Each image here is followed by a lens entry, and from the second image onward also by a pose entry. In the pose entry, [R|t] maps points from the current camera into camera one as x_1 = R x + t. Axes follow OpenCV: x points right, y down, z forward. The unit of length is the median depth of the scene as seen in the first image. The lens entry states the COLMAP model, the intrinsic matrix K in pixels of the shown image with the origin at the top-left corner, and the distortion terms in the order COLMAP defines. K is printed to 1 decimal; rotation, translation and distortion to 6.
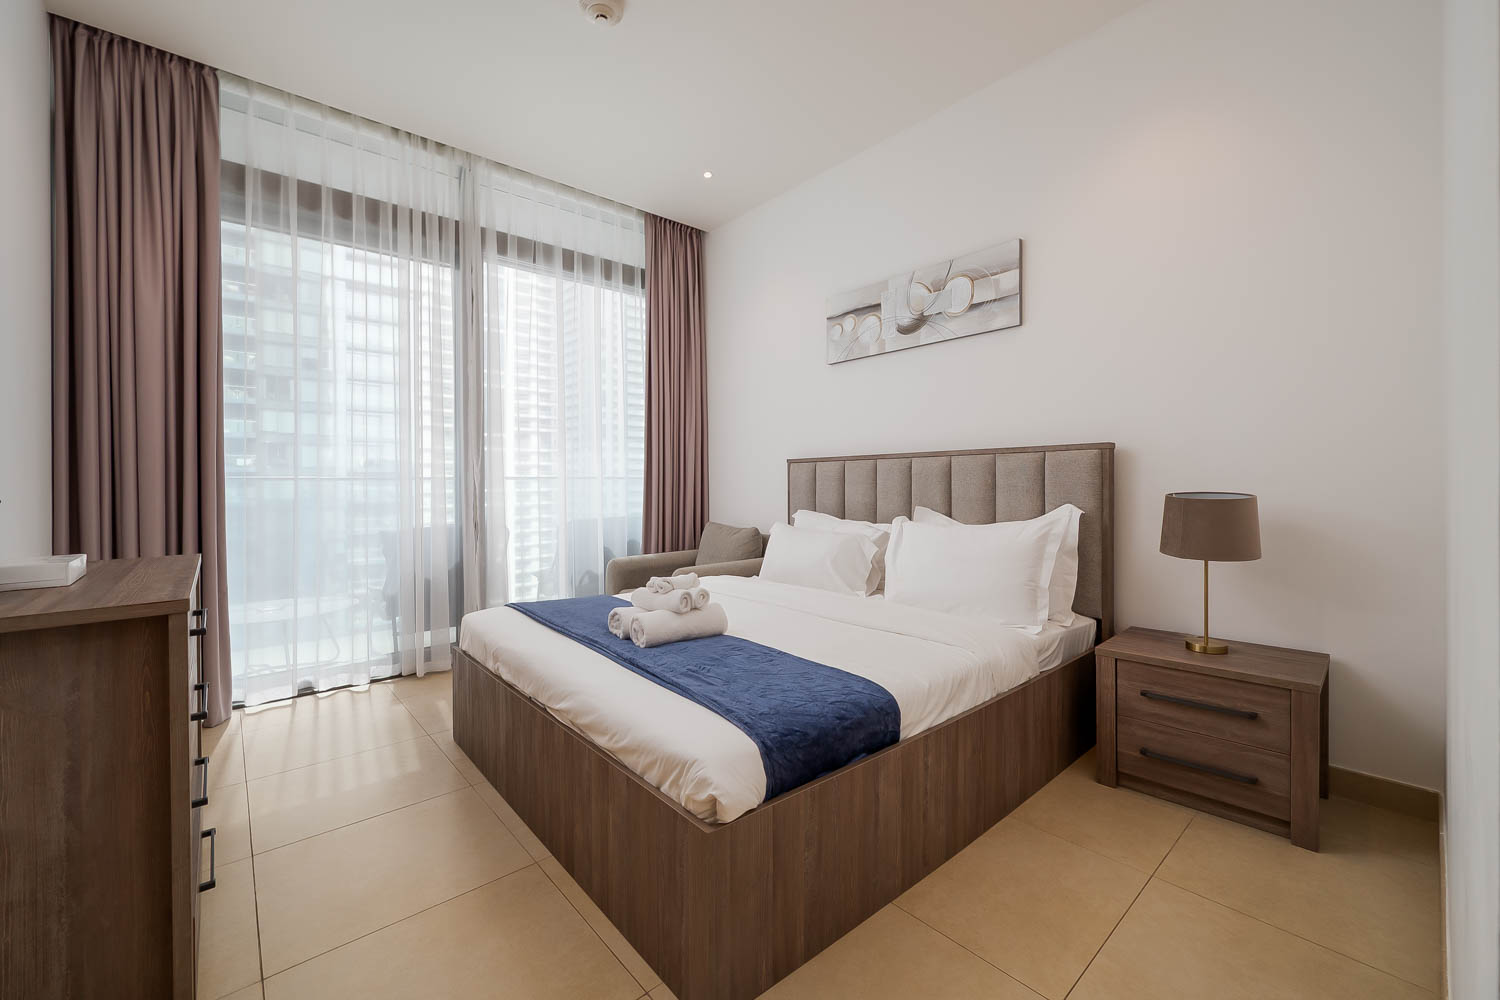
lens RADIAL K [[595.1, 0, 749.9], [0, 595.1, 488.0], [0, 0, 1]] dist [-0.001908, 0.000587]
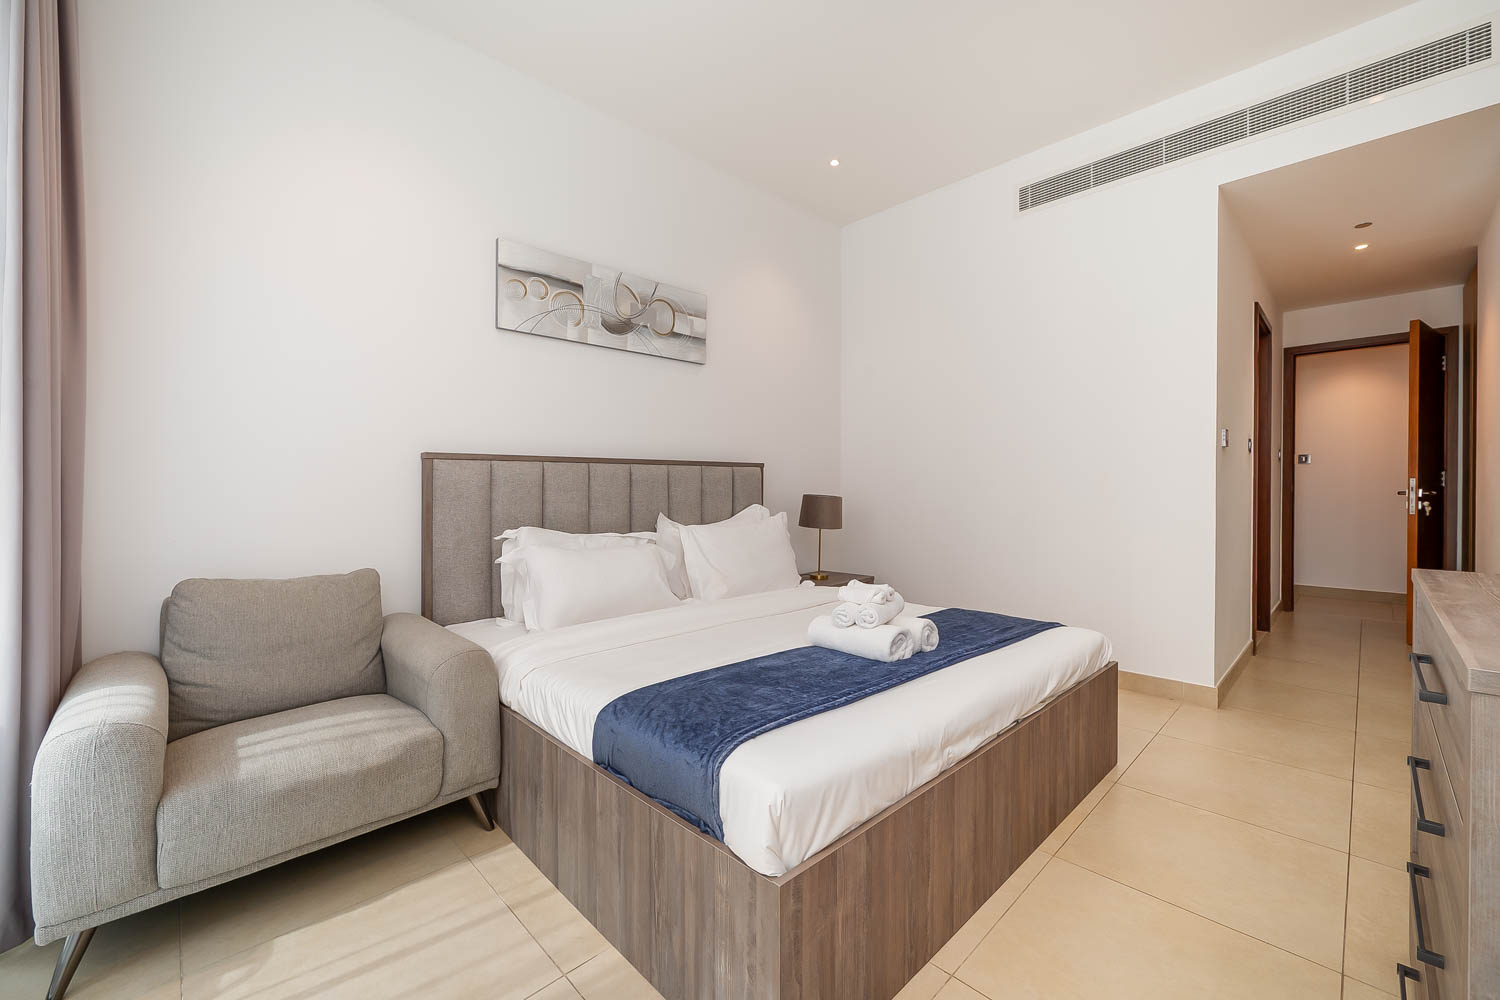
lens RADIAL K [[595.1, 0, 749.8], [0, 595.1, 495.2], [0, 0, 1]] dist [-0.001908, 0.000587]
pose [[-0.038398, -0.002108, 0.999260, -0.693274], [0.008105, 0.999964, 0.002421, -0.001009], [-0.999230, 0.008192, -0.038379, 0.820586]]
